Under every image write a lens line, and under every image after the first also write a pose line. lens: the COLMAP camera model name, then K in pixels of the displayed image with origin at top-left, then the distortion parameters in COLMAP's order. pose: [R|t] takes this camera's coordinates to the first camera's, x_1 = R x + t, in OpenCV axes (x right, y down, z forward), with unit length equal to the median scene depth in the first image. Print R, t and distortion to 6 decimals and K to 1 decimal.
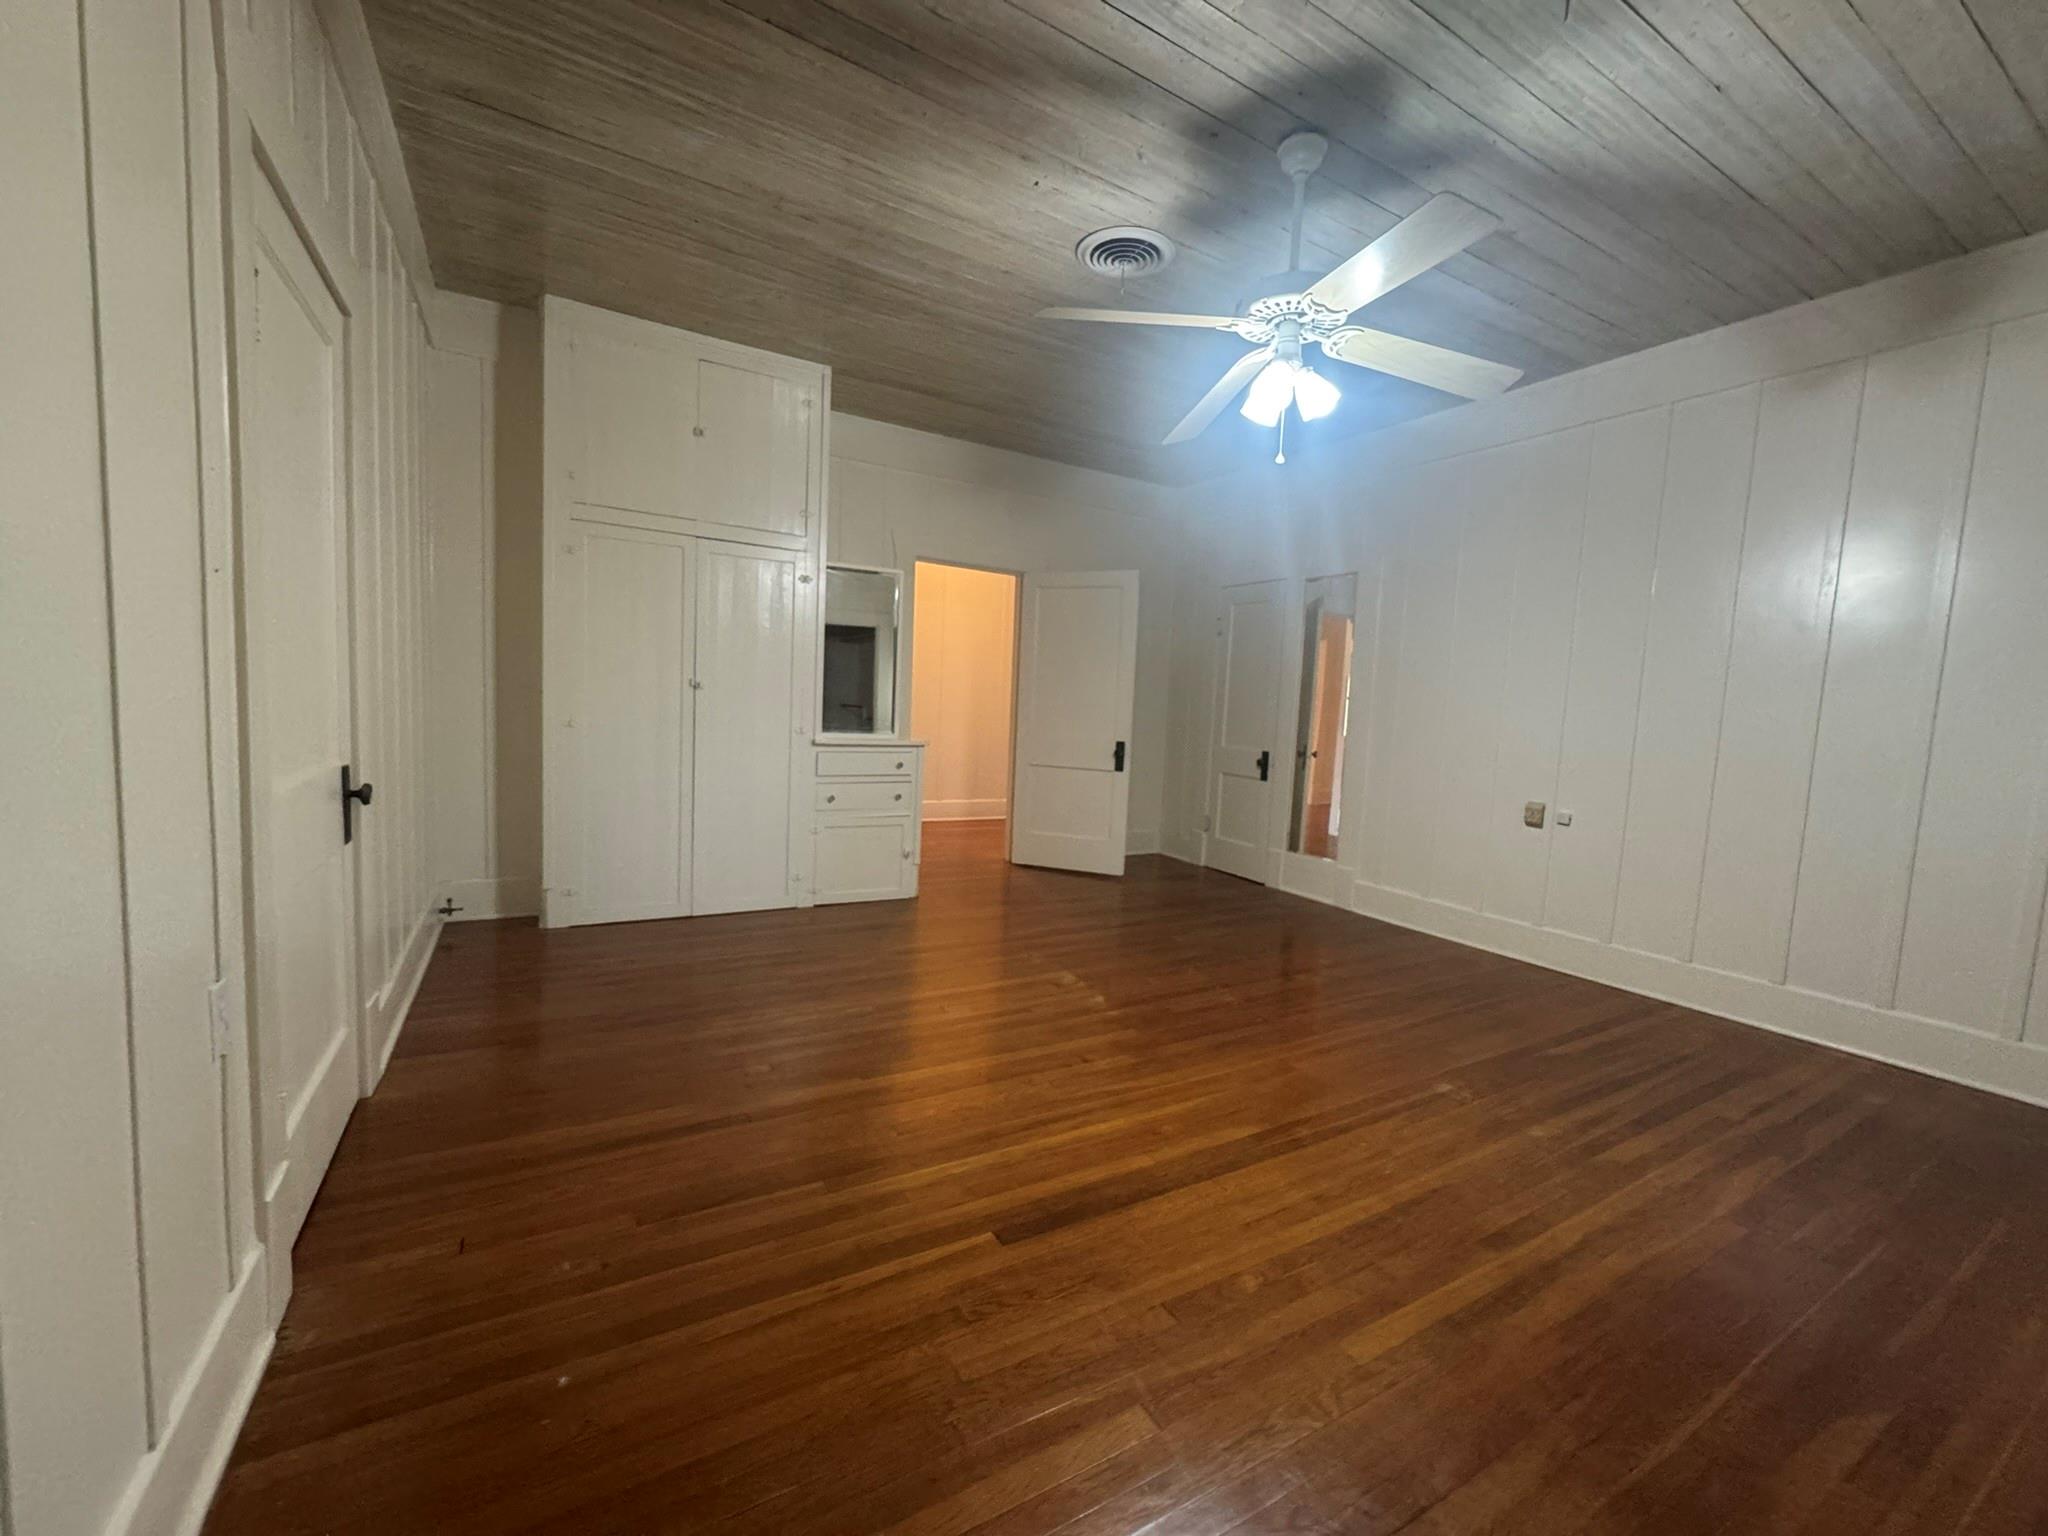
lens RADIAL K [[819.7, 0, 1025.0], [0, 819.7, 767.1], [0, 0, 1]] dist [-0.004337, 0.000400]
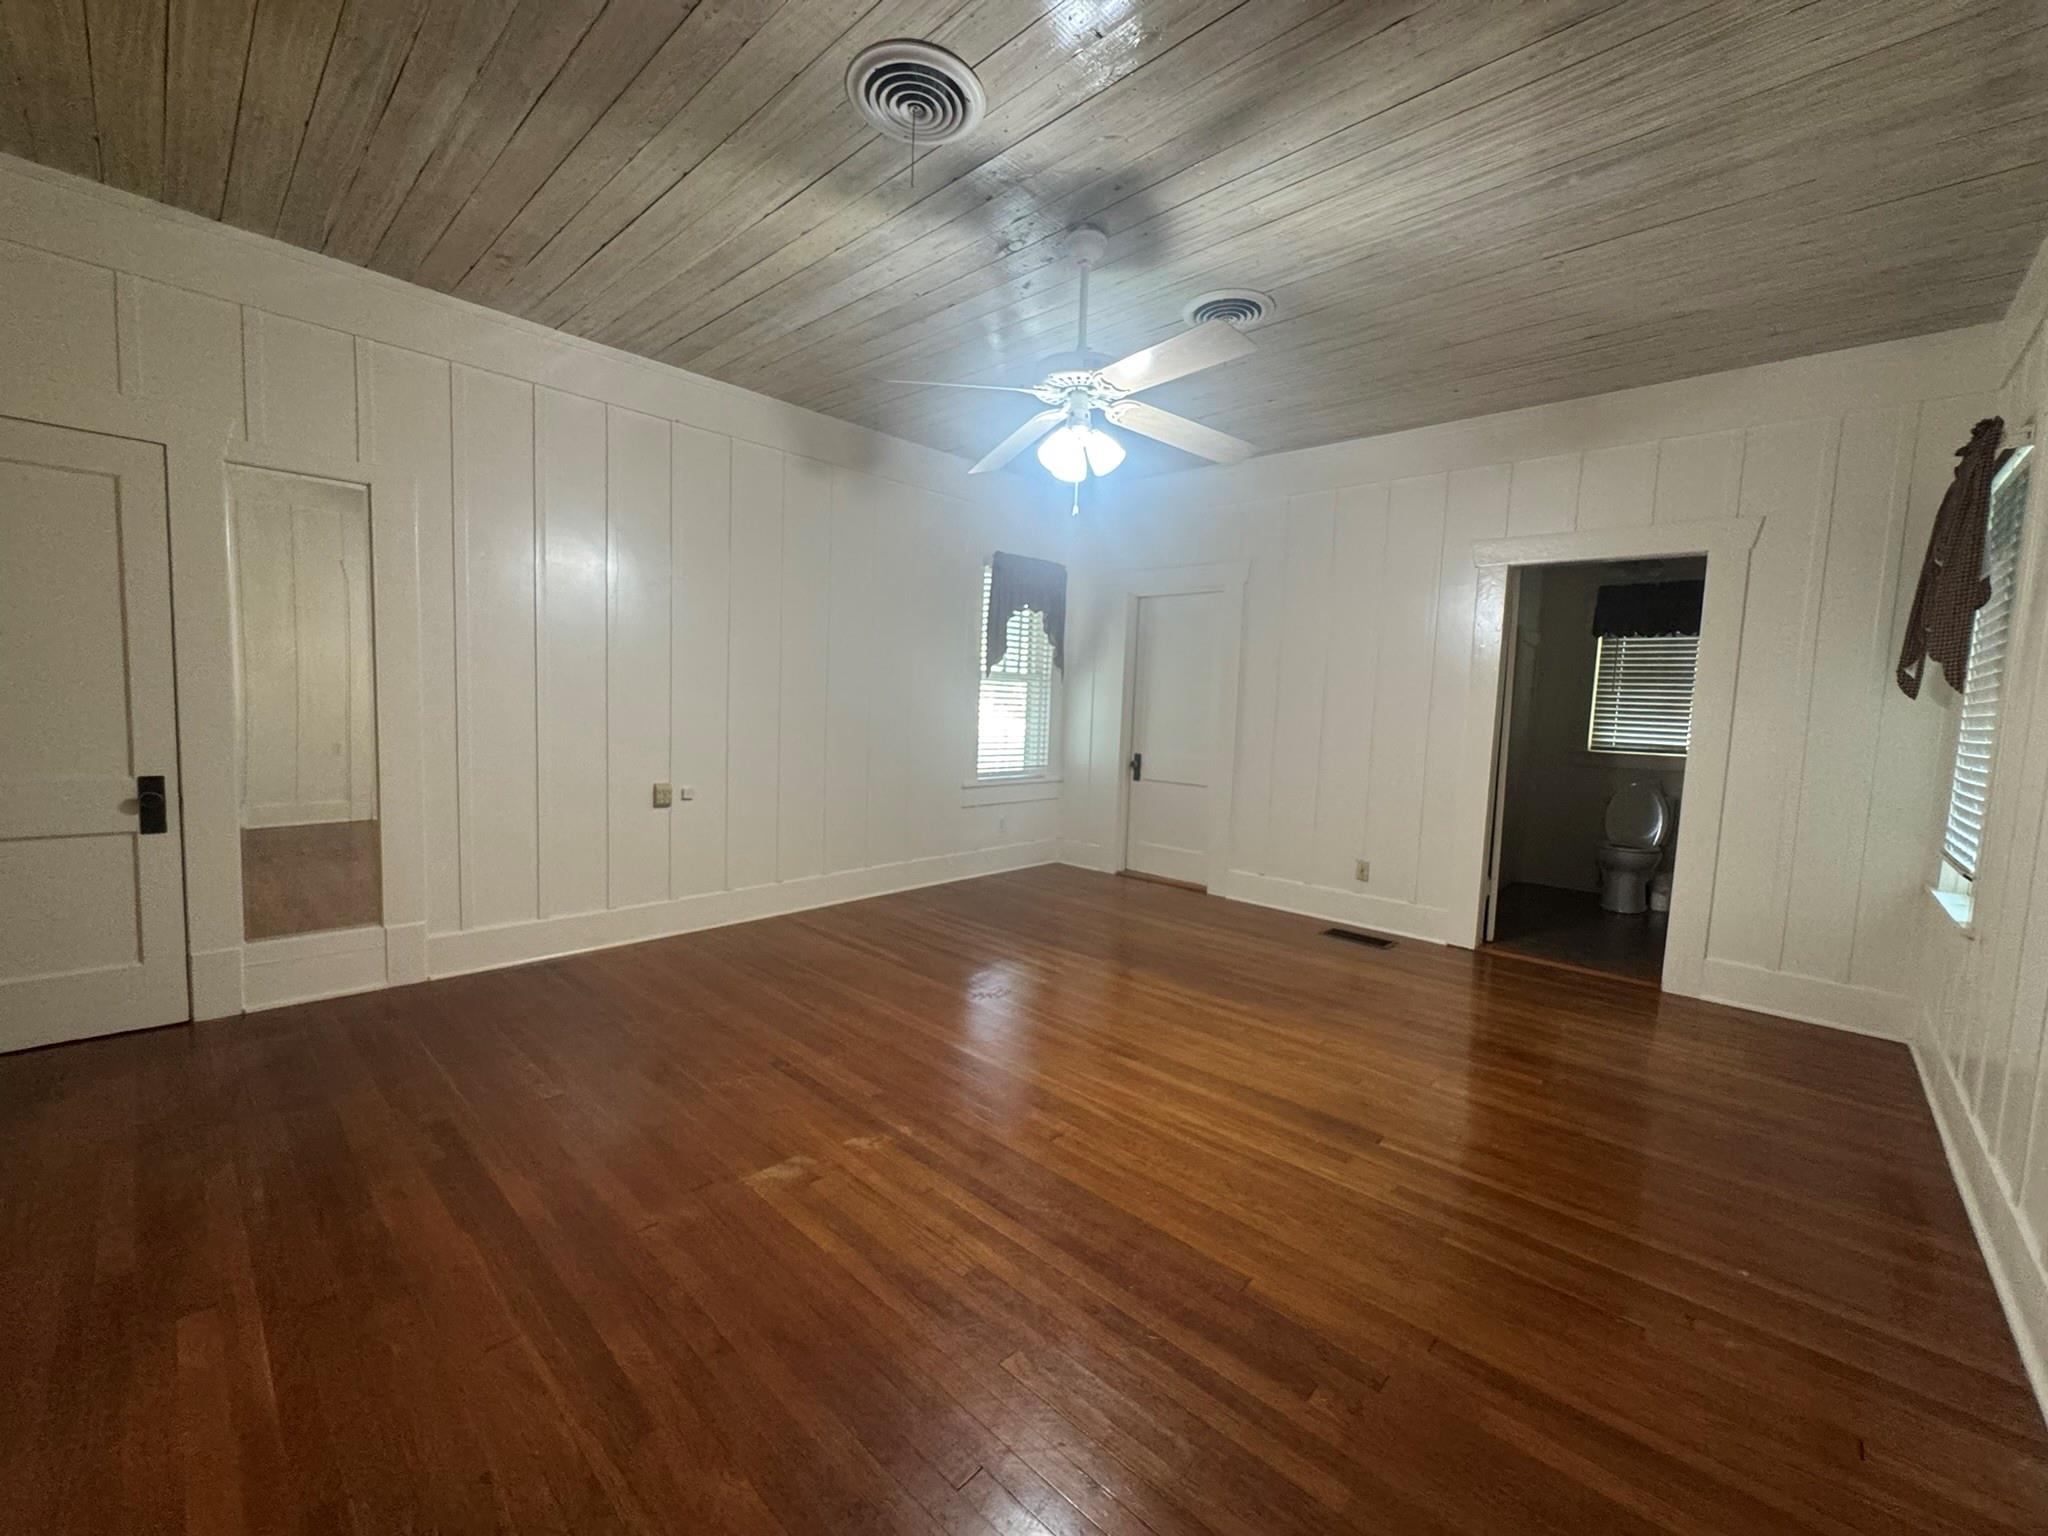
lens RADIAL K [[819.7, 0, 1023.3], [0, 819.7, 767.7], [0, 0, 1]] dist [-0.004337, 0.000400]
pose [[-0.281724, -0.135119, 0.949934, -0.641015], [0.029942, 0.988315, 0.149458, -0.157047], [-0.959028, 0.070549, -0.274386, 1.128582]]
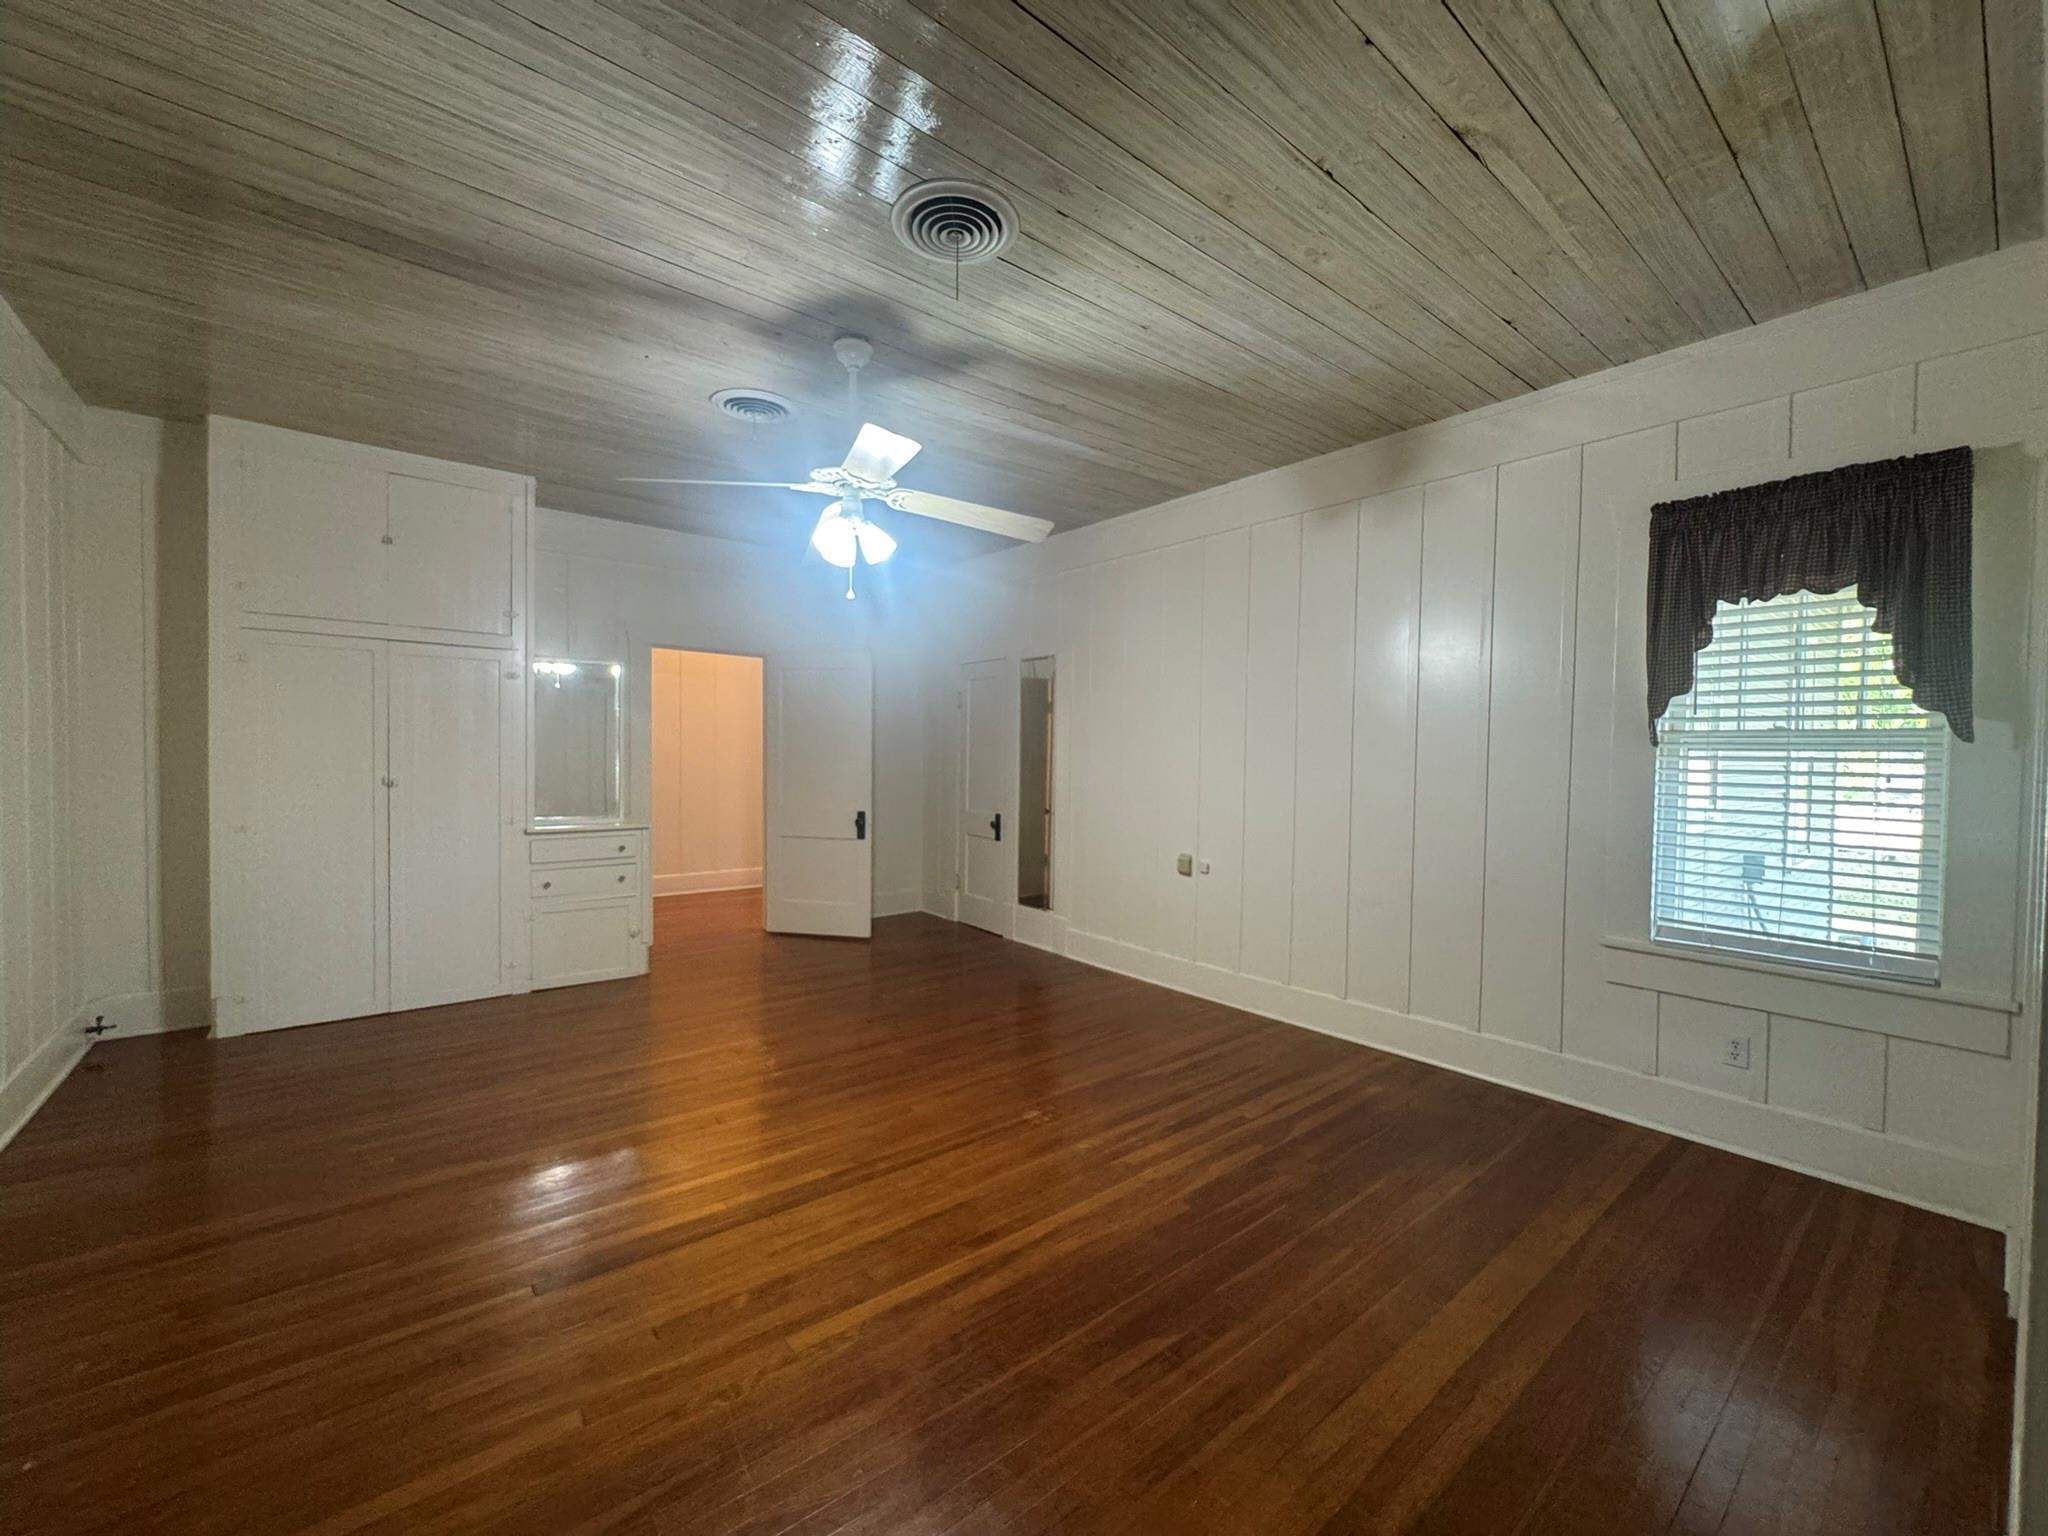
lens RADIAL K [[819.7, 0, 1022.5], [0, 819.7, 767.5], [0, 0, 1]] dist [-0.004337, 0.000400]
pose [[0.987482, -0.037021, 0.153324, 0.294288], [0.045712, 0.997518, -0.053551, -0.038525], [-0.150961, 0.059889, 0.986724, -0.167175]]
